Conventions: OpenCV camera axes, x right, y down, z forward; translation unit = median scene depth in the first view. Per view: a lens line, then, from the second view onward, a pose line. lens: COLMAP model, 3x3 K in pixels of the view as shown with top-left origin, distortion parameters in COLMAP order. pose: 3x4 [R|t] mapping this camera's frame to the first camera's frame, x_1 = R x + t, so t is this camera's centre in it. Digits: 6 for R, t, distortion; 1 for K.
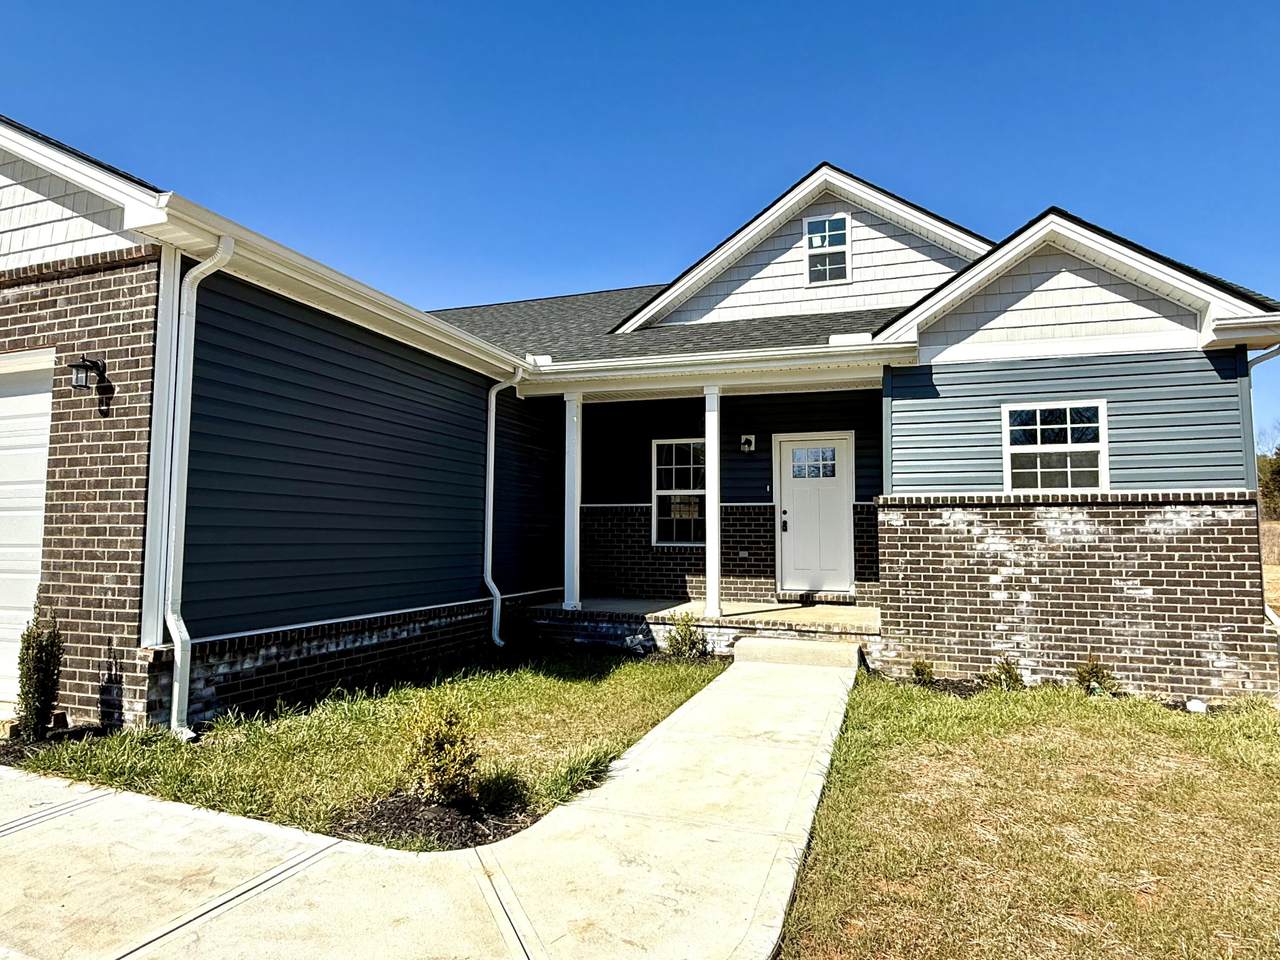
lens RADIAL K [[762.6, 0, 640.0], [0, 762.6, 480.0], [0, 0, 1]] dist [-0.004182, 0.004404]
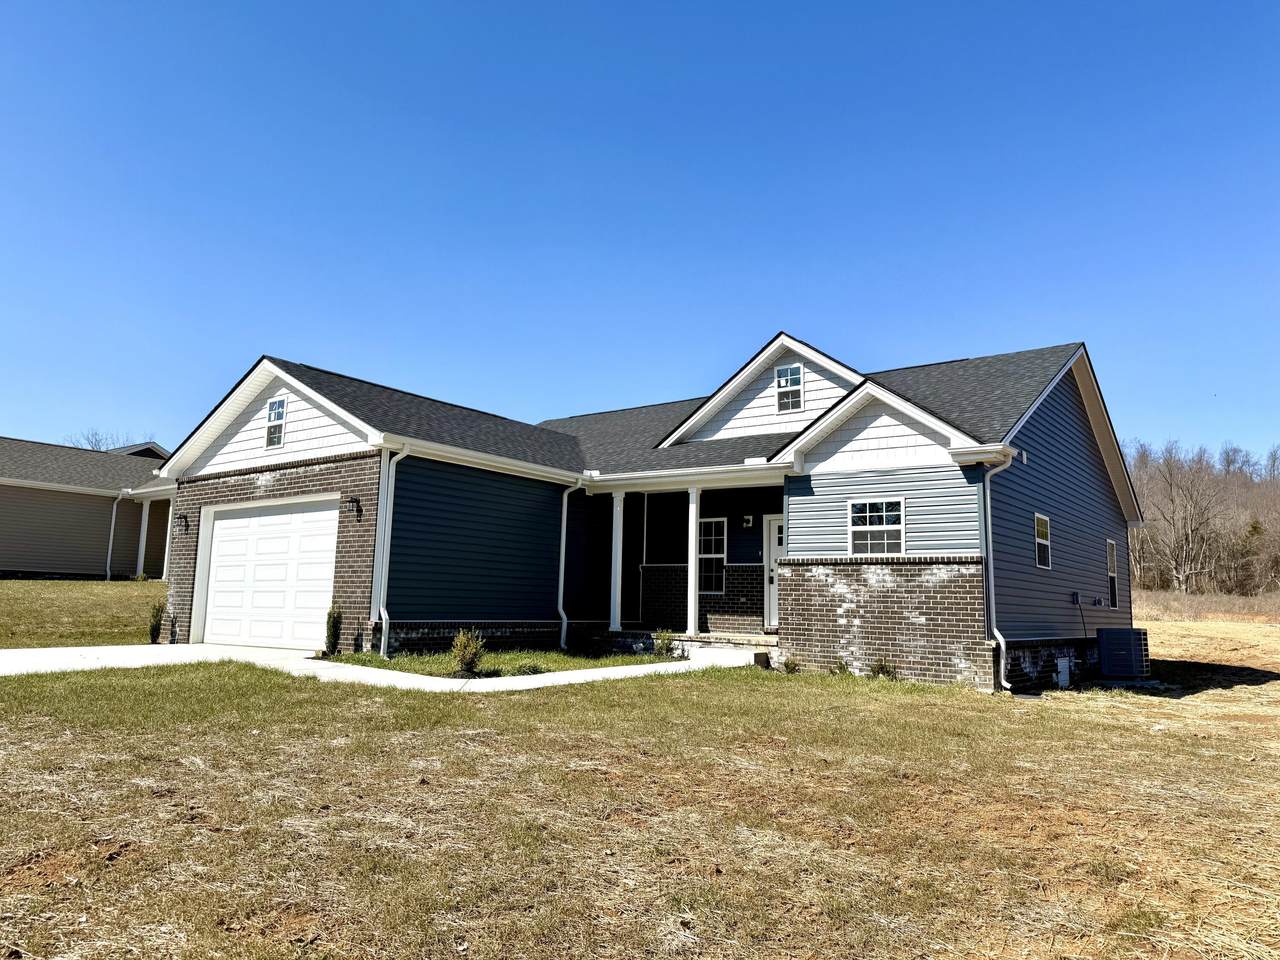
lens RADIAL K [[900.3, 0, 640.0], [0, 900.3, 480.0], [0, 0, 1]] dist [0.101953, -0.000453]
pose [[0.953392, -0.024070, -0.300774, 0.645872], [0.002568, 0.997424, -0.071681, -0.007199], [0.301724, 0.067568, 0.950998, -0.941514]]
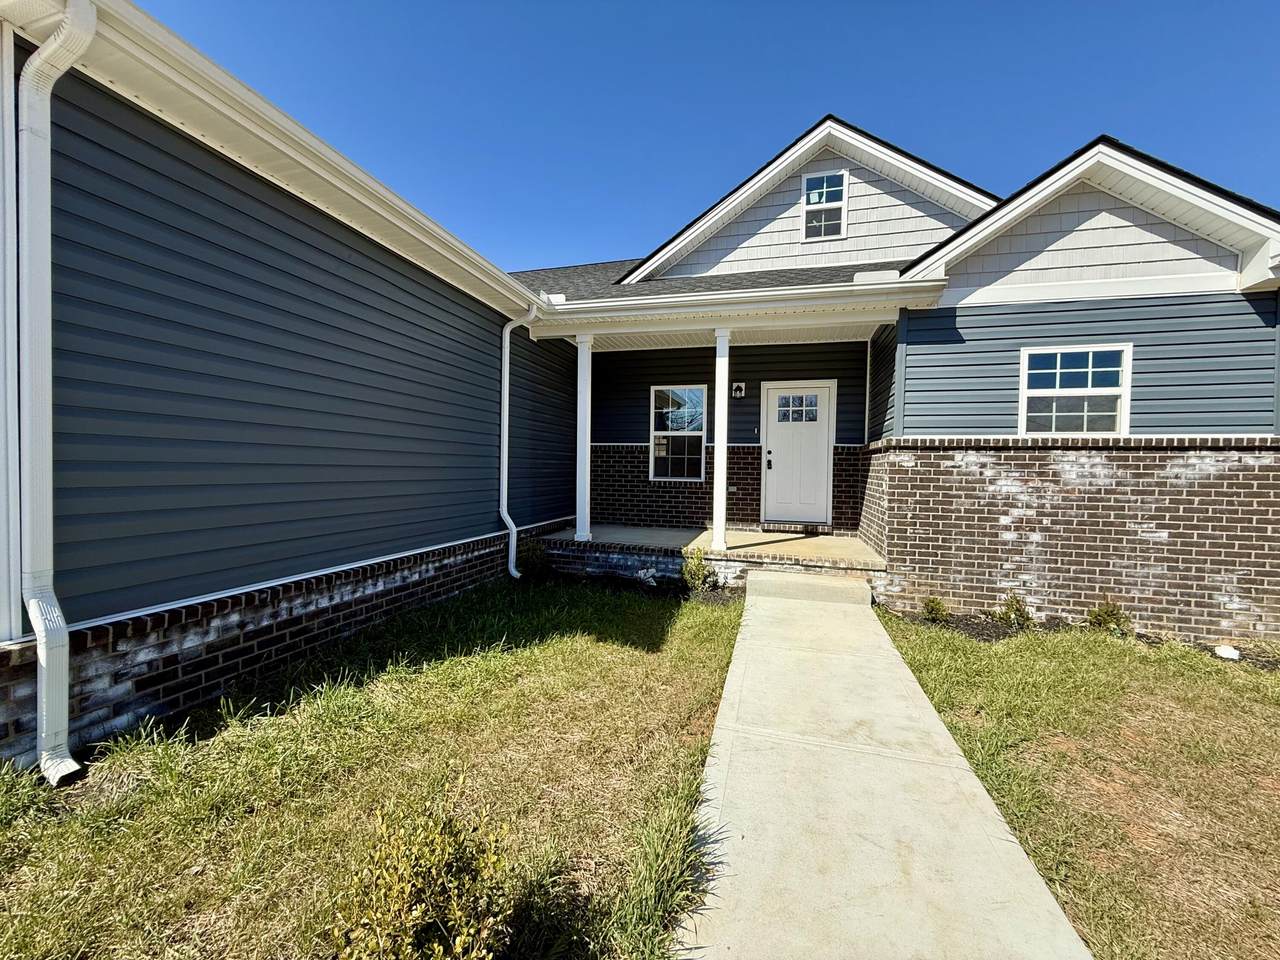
lens RADIAL K [[519.0, 0, 640.0], [0, 519.0, 480.0], [0, 0, 1]] dist [0.003230, -0.000034]
pose [[0.997632, 0.009120, 0.068166, -0.074695], [-0.015761, 0.995108, 0.097530, 0.015724], [-0.066943, -0.098374, 0.992895, 0.343312]]
